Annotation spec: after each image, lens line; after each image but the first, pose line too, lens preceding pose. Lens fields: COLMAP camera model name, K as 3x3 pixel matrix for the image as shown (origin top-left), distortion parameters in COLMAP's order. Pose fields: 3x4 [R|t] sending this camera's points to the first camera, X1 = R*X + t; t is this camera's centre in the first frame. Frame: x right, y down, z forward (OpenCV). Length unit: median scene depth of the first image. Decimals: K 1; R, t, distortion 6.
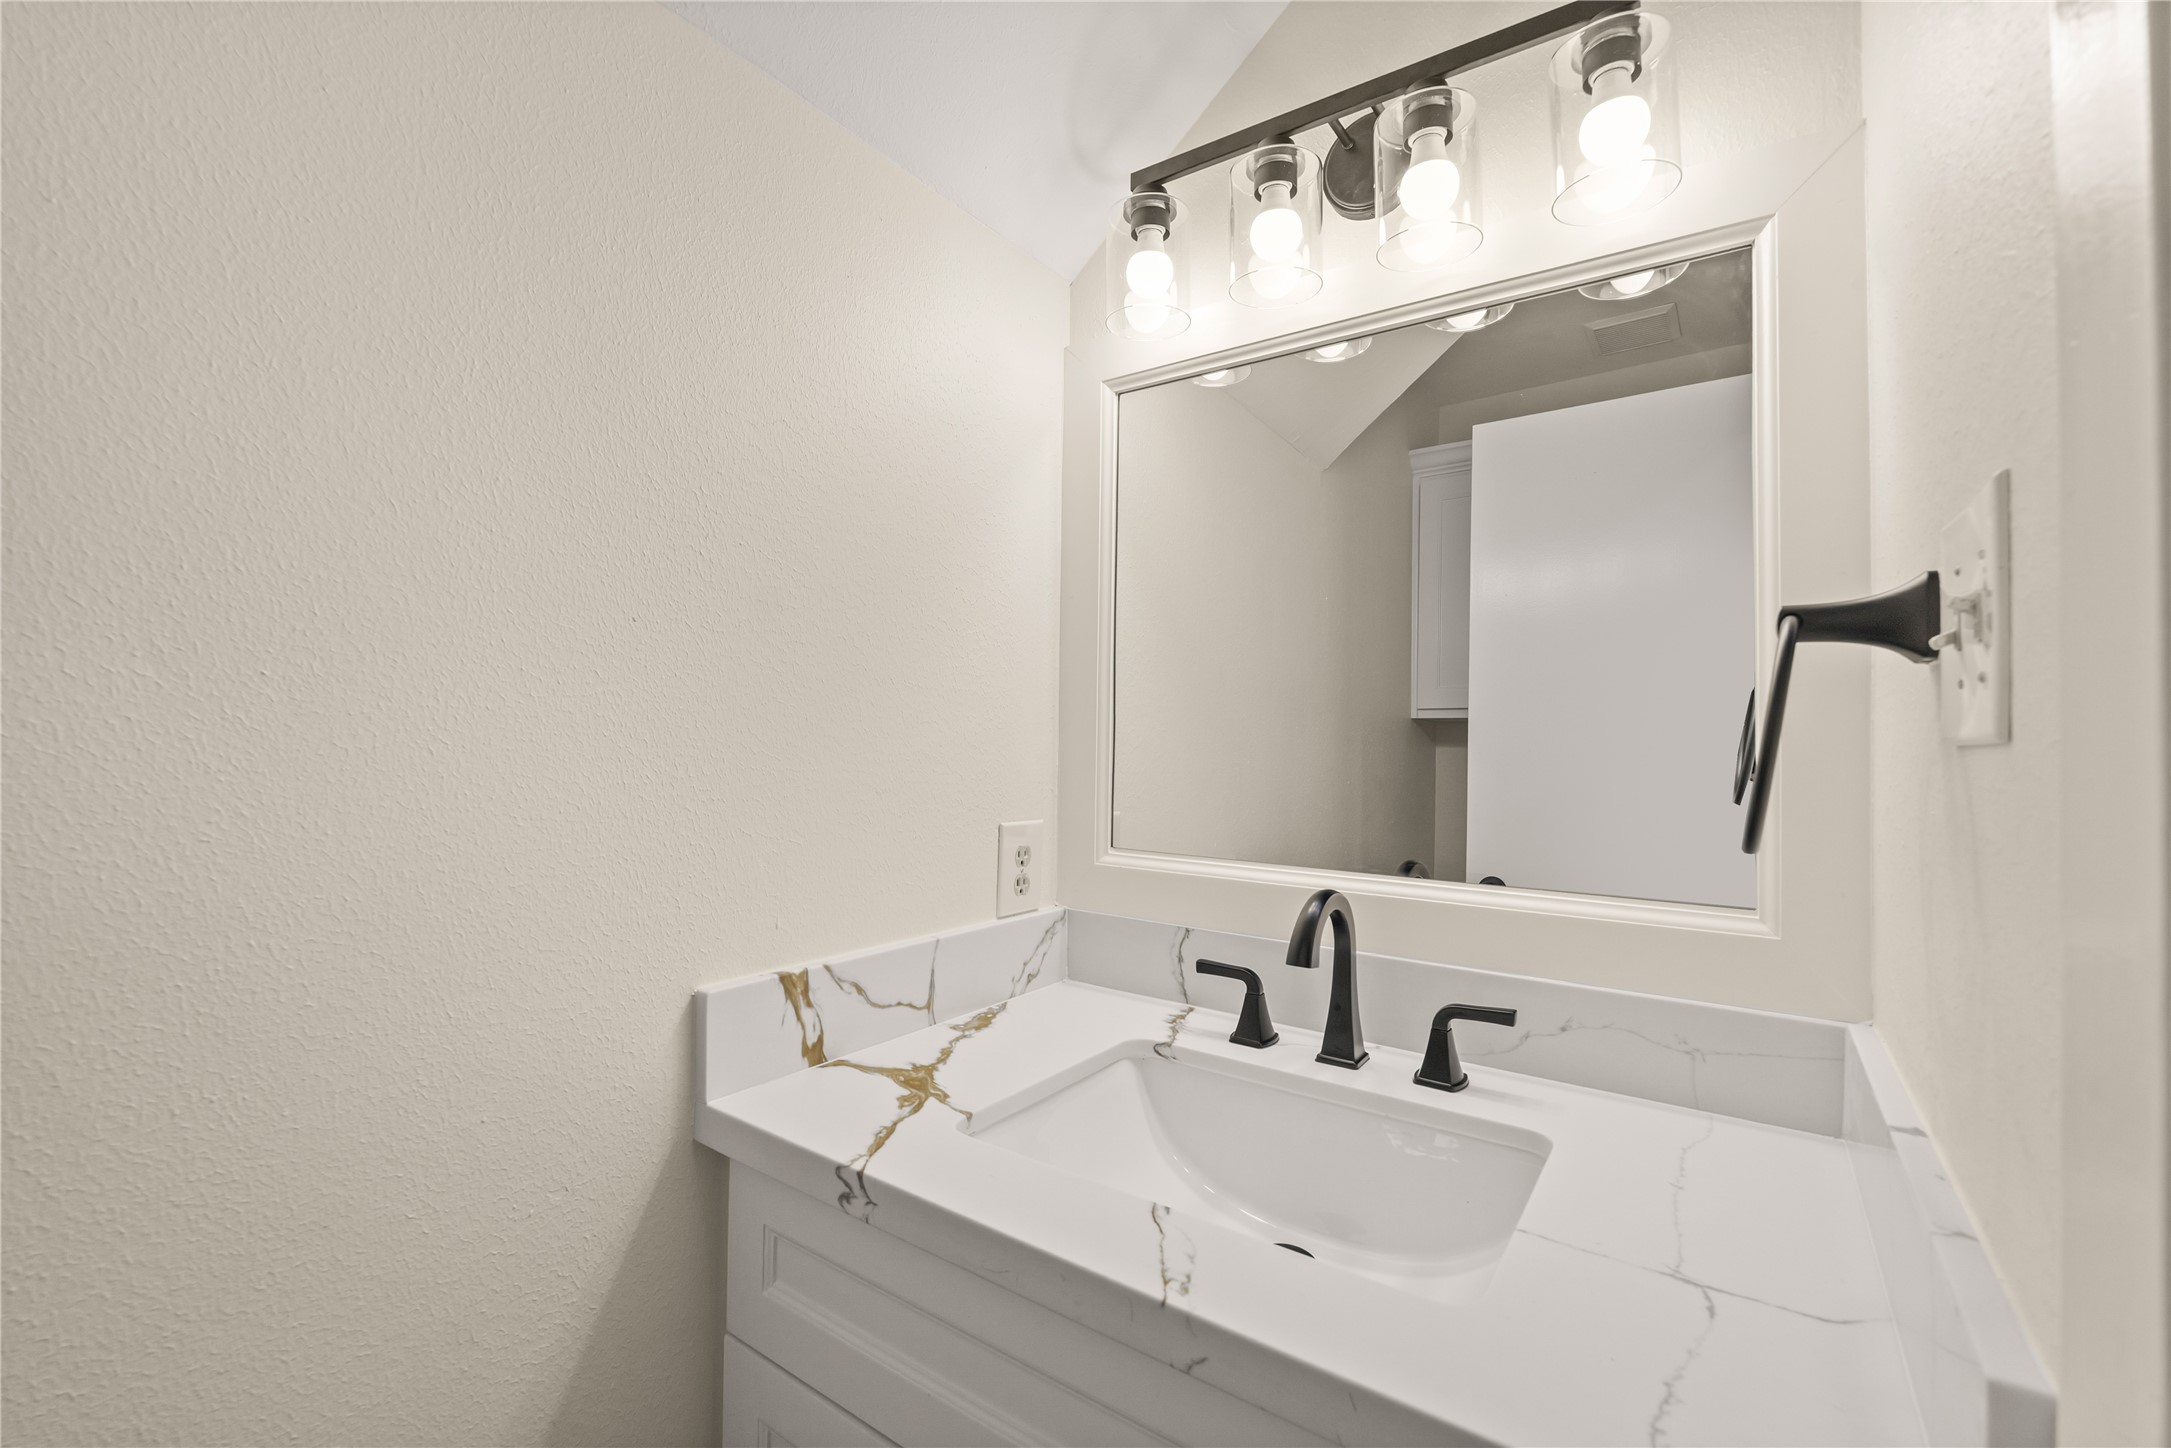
lens RADIAL K [[915.8, 0, 1082.9], [0, 915.8, 726.8], [0, 0, 1]] dist [-0.011291, 0.000798]
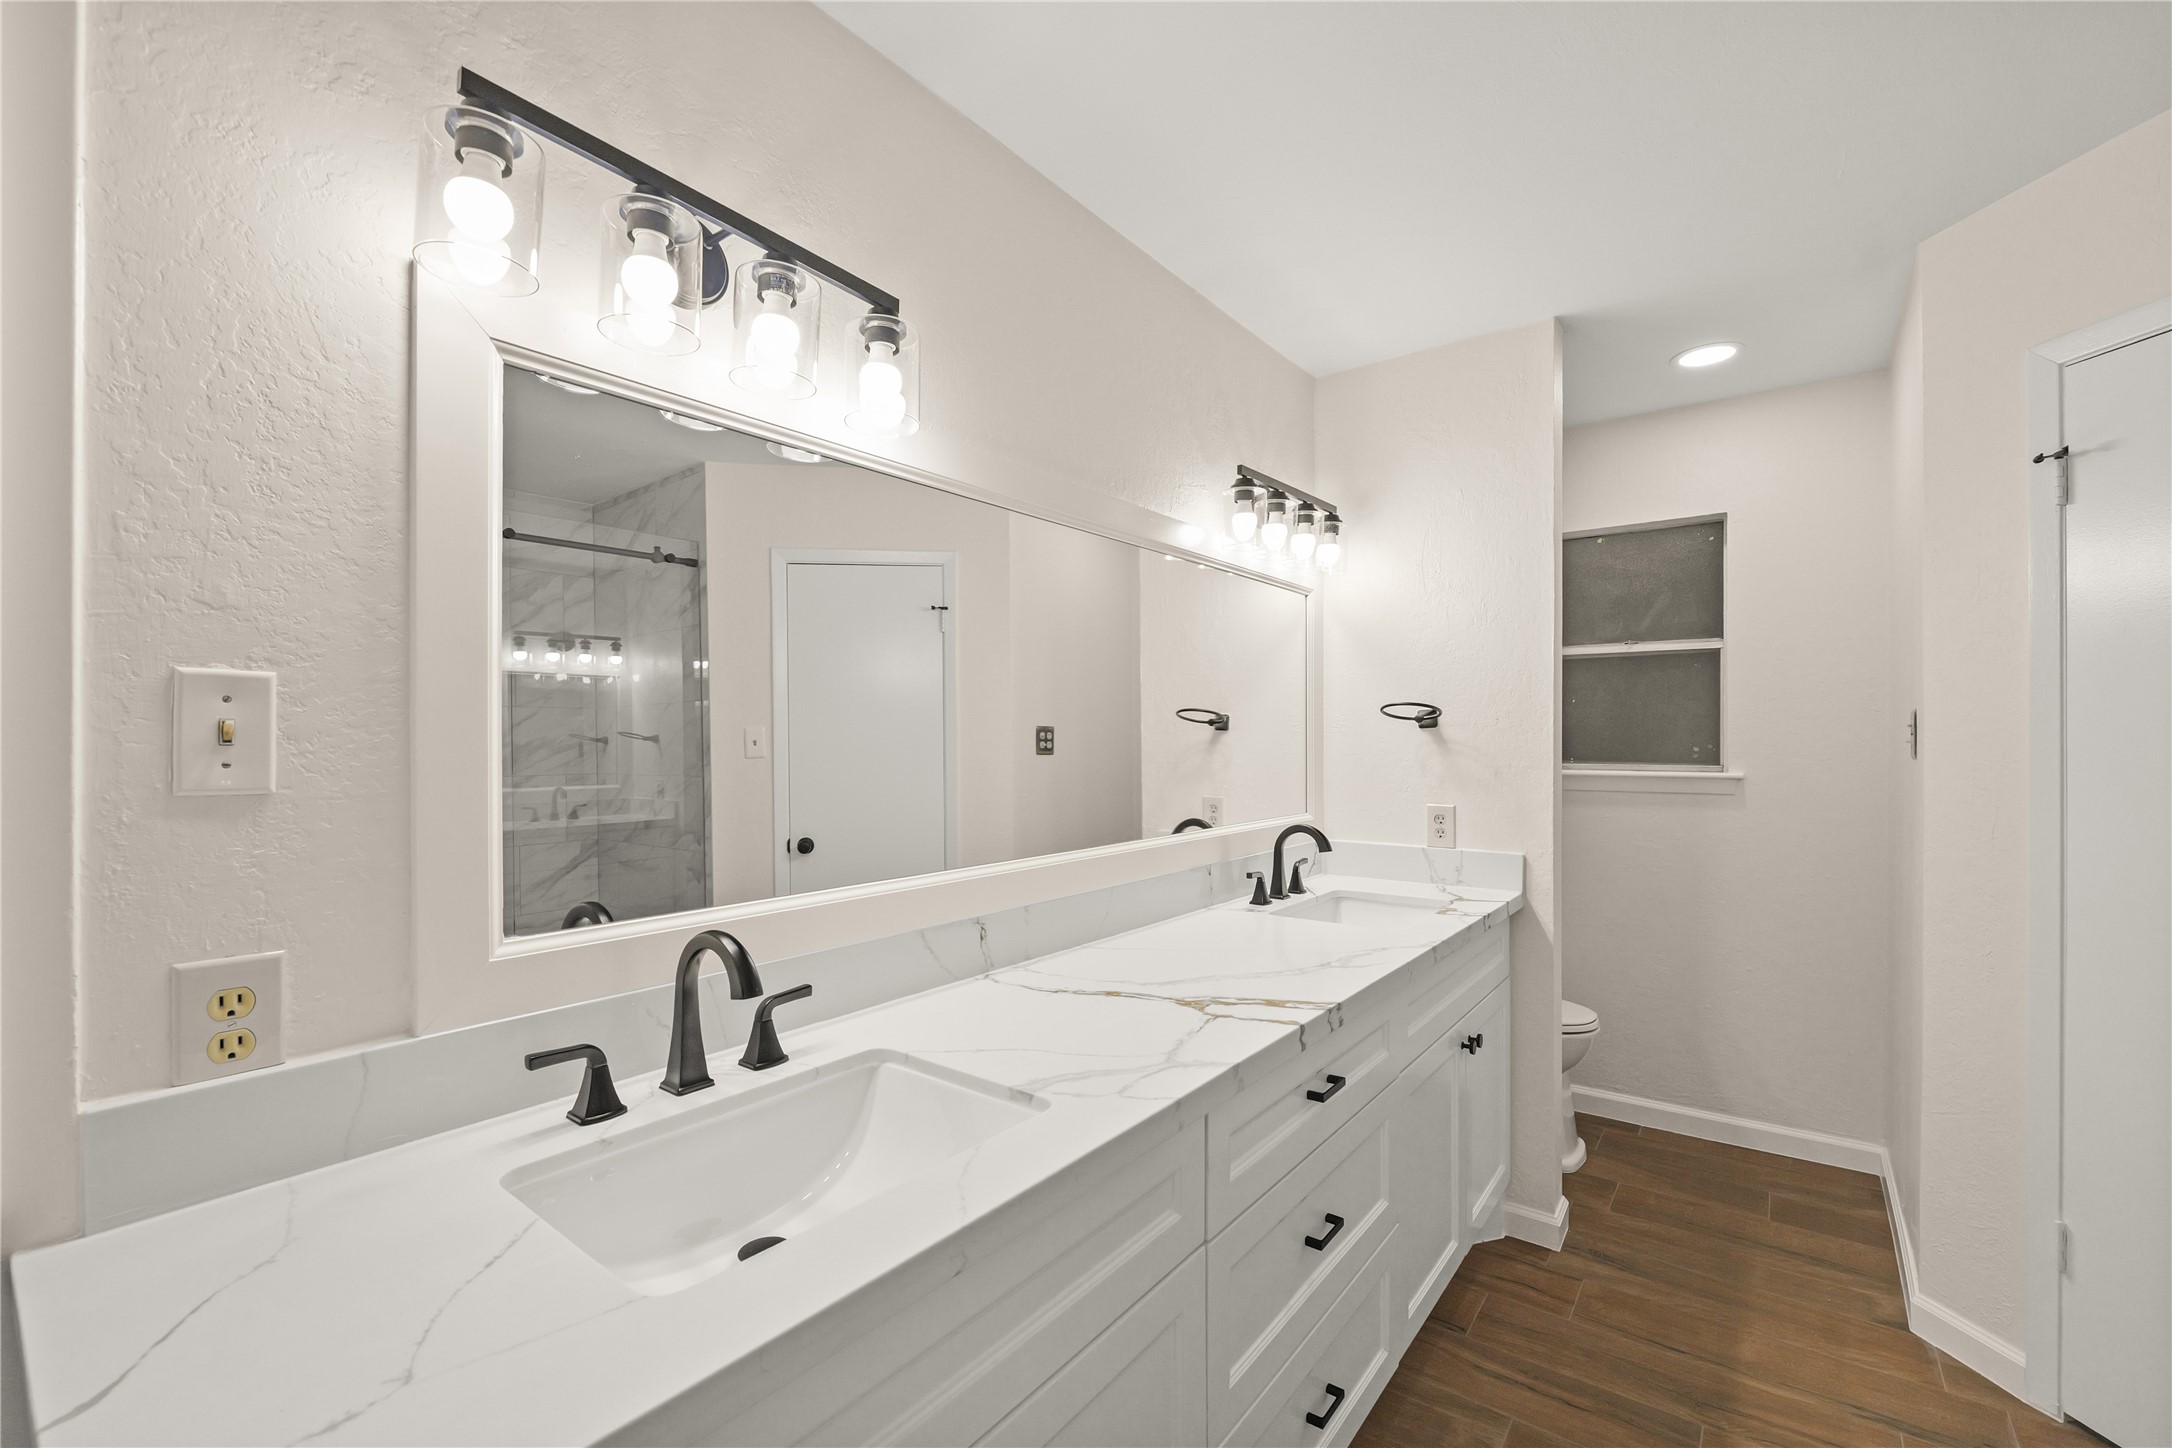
lens RADIAL K [[916.3, 0, 1083.3], [0, 916.3, 726.8], [0, 0, 1]] dist [-0.011291, 0.000798]
pose [[0.048464, 0.024376, 0.998527, -0.801425], [0.024655, 0.999368, -0.025593, -0.014022], [-0.998521, 0.025859, 0.047833, 0.510402]]
